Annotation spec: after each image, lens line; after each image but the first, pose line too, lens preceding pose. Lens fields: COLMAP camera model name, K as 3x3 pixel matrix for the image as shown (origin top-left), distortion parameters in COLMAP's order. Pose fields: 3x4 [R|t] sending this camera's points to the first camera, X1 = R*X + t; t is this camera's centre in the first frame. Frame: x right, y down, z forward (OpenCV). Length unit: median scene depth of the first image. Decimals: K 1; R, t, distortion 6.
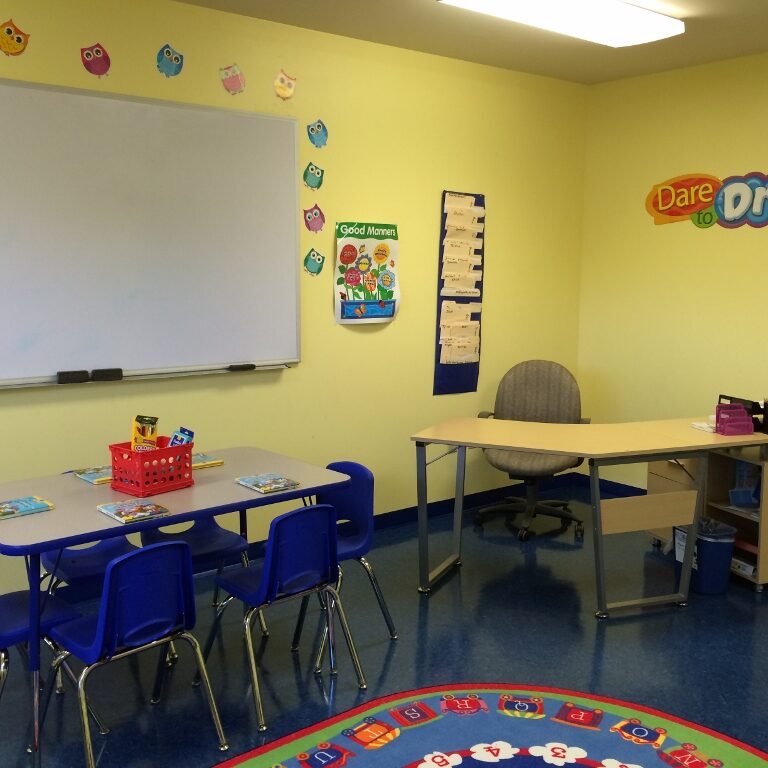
lens RADIAL K [[851.2, 0, 384.0], [0, 851.2, 384.0], [0, 0, 1]] dist [0.028939, 0.009752]
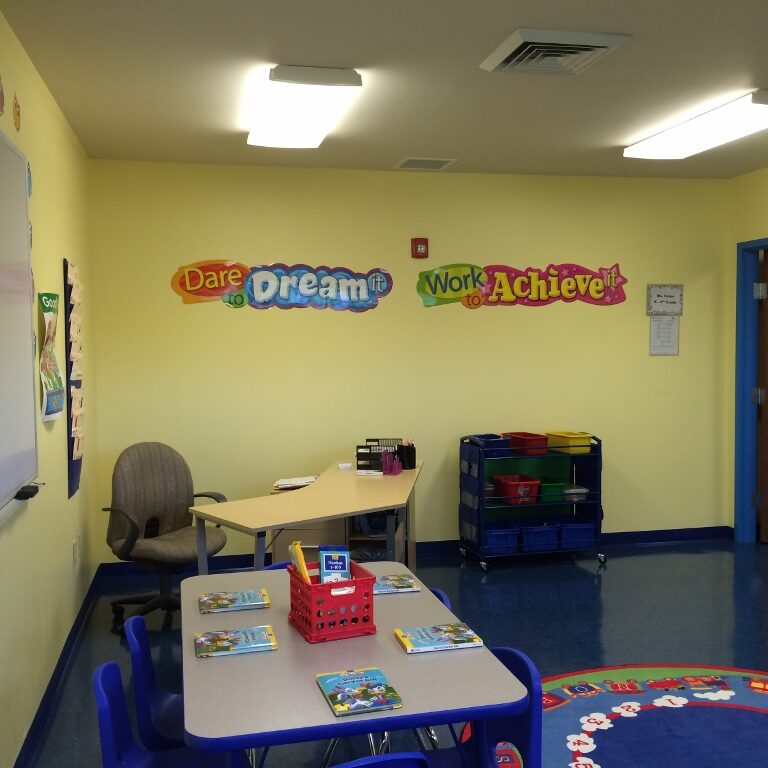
lens RADIAL K [[851.2, 0, 384.0], [0, 851.2, 384.0], [0, 0, 1]] dist [0.028939, 0.009752]
pose [[0.457581, -0.053145, 0.887578, -0.547741], [0.139647, 0.990120, -0.012708, -0.044516], [-0.878133, 0.129762, 0.460482, 0.340789]]
